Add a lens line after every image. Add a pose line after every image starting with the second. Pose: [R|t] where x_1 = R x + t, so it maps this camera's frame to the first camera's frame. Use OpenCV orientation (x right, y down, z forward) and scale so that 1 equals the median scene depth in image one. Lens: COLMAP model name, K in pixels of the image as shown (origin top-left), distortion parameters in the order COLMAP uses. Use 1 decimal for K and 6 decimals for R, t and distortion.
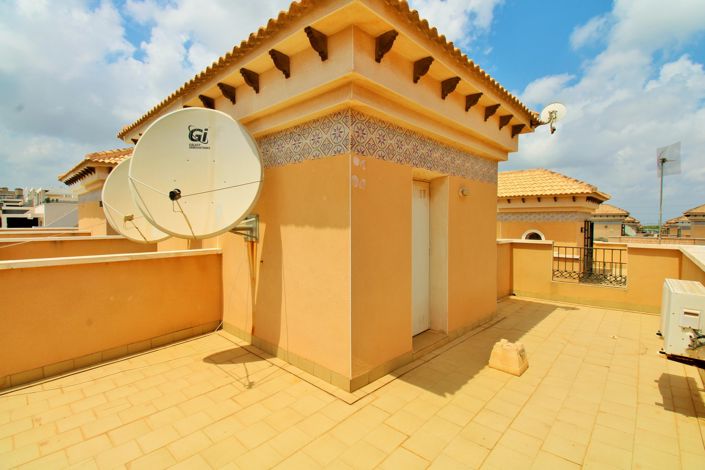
lens RADIAL K [[329.7, 0, 354.8], [0, 329.7, 231.6], [0, 0, 1]] dist [-0.009561, -0.001200]
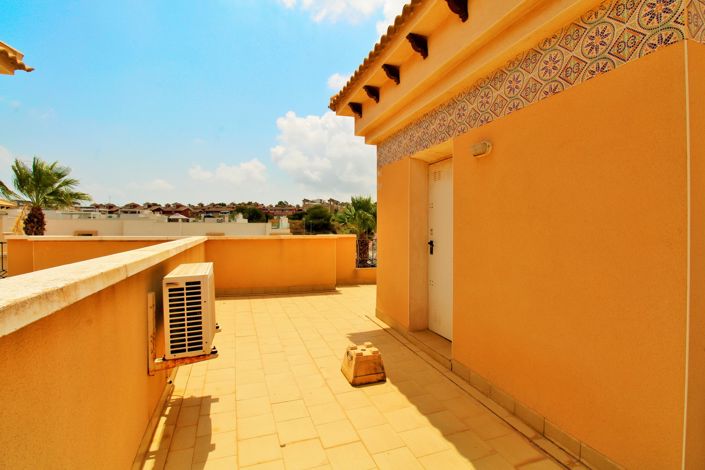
lens RADIAL K [[329.7, 0, 355.0], [0, 329.7, 234.2], [0, 0, 1]] dist [-0.009561, -0.001200]
pose [[-0.467122, 0.006711, -0.884167, 1.316204], [-0.044427, 0.998530, 0.031050, 0.036609], [0.883076, 0.053786, -0.466137, 1.472576]]
